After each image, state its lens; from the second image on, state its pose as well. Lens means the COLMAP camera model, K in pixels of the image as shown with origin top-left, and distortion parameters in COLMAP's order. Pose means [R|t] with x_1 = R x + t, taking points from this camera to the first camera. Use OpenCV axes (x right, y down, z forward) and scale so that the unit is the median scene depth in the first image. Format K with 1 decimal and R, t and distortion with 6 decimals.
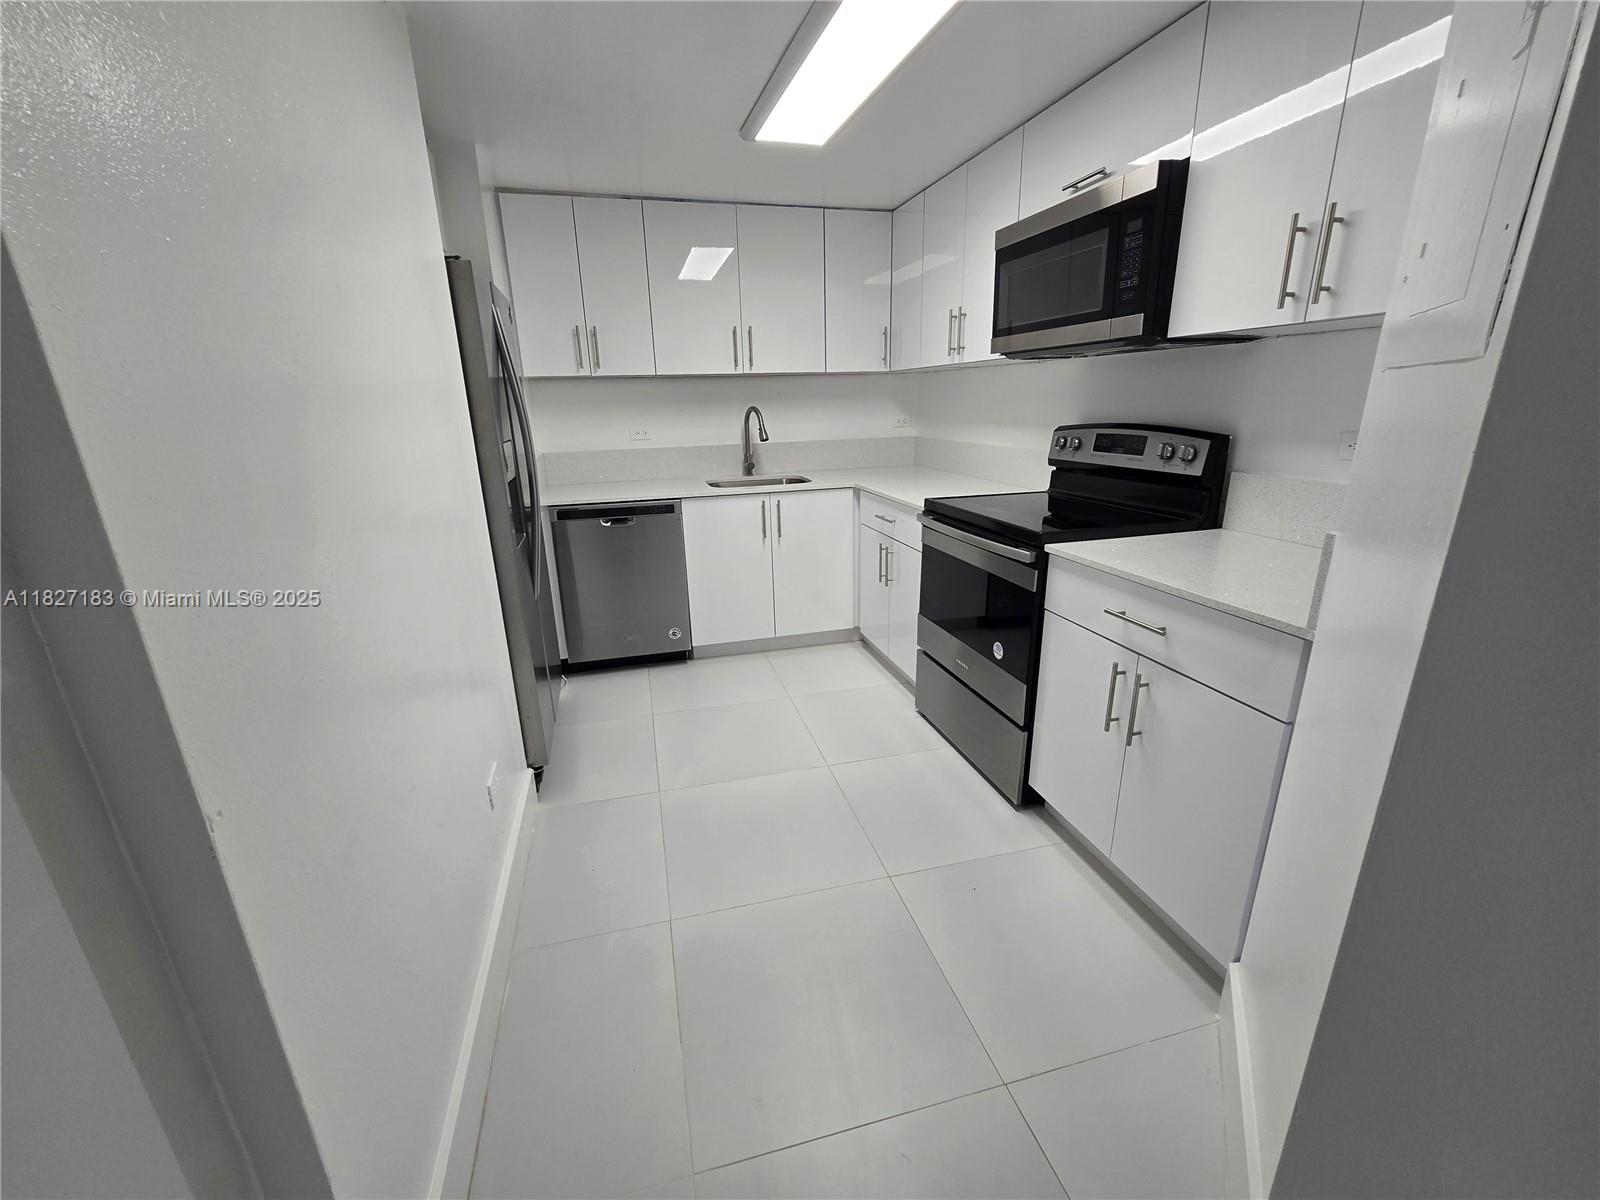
lens RADIAL K [[653.7, 0, 798.7], [0, 653.7, 600.4], [0, 0, 1]] dist [-0.009198, 0.001838]
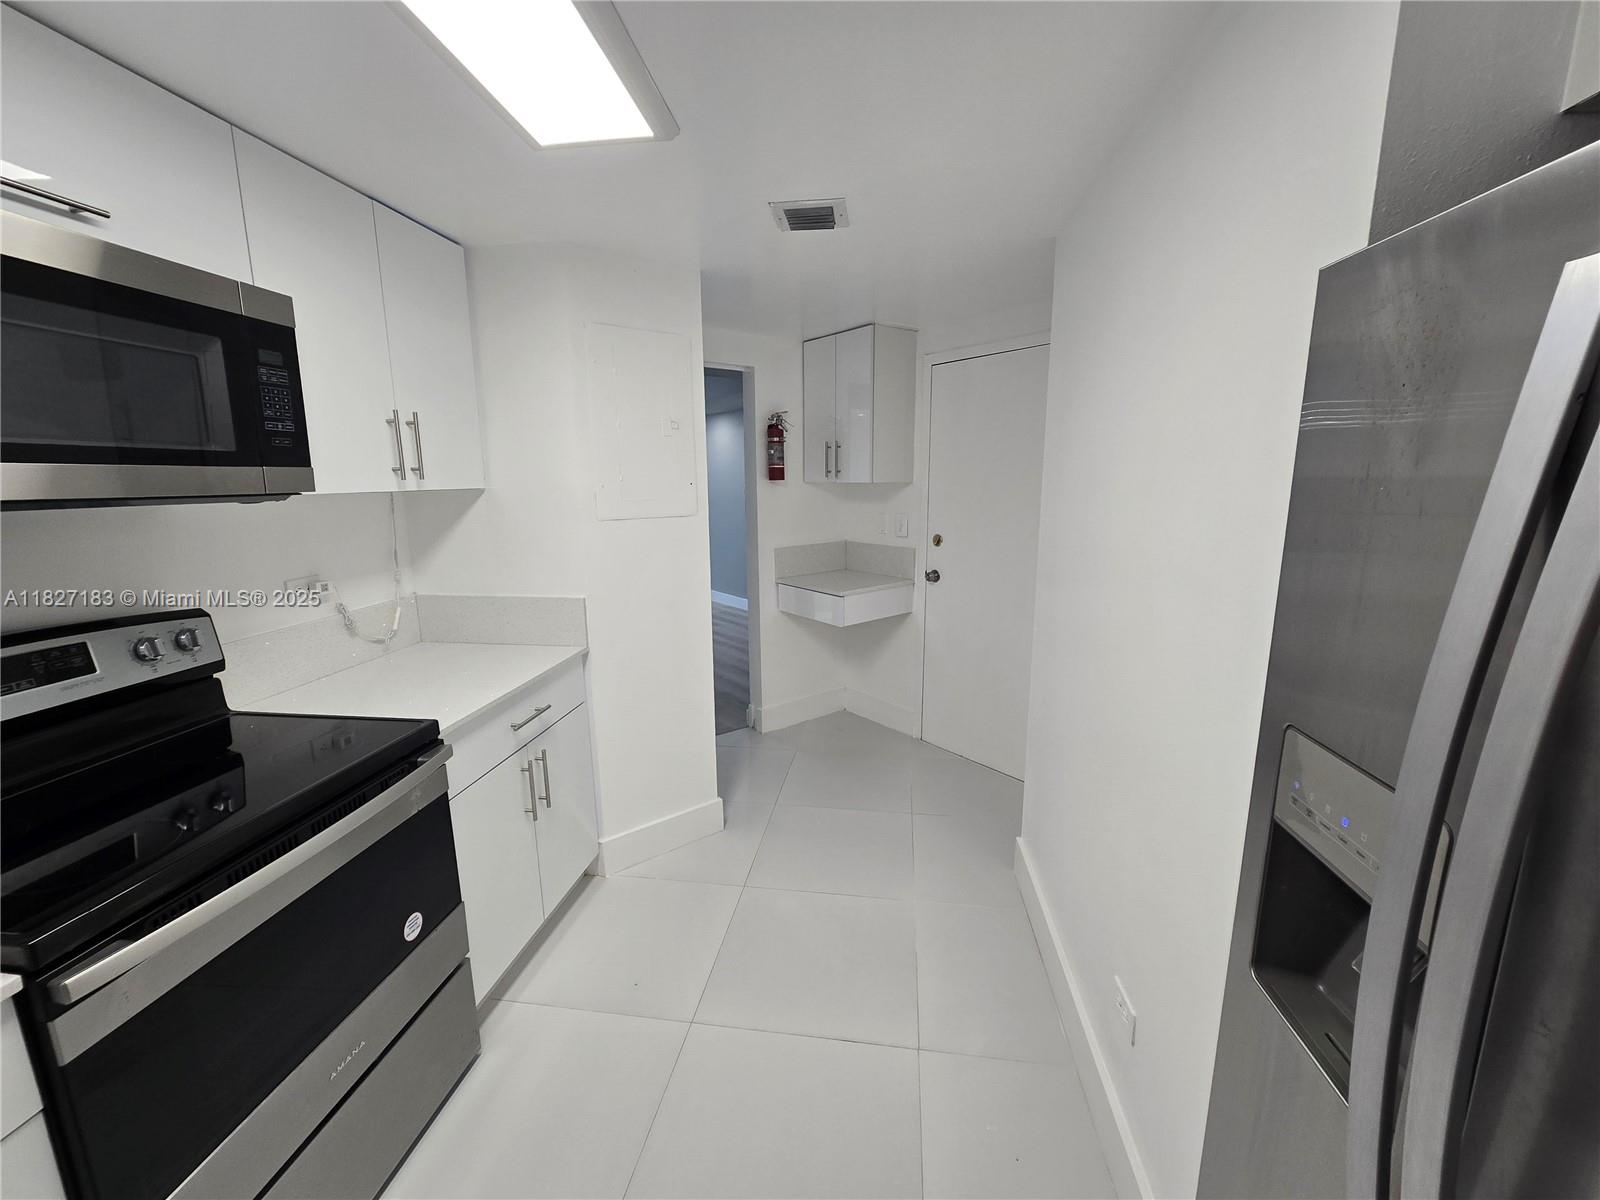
lens RADIAL K [[653.7, 0, 798.1], [0, 653.7, 599.7], [0, 0, 1]] dist [-0.009198, 0.001838]
pose [[-0.918153, -0.054650, 0.392440, -0.368700], [0.135170, 0.887827, 0.439878, -0.557563], [-0.372458, 0.456921, -0.807773, 1.477443]]
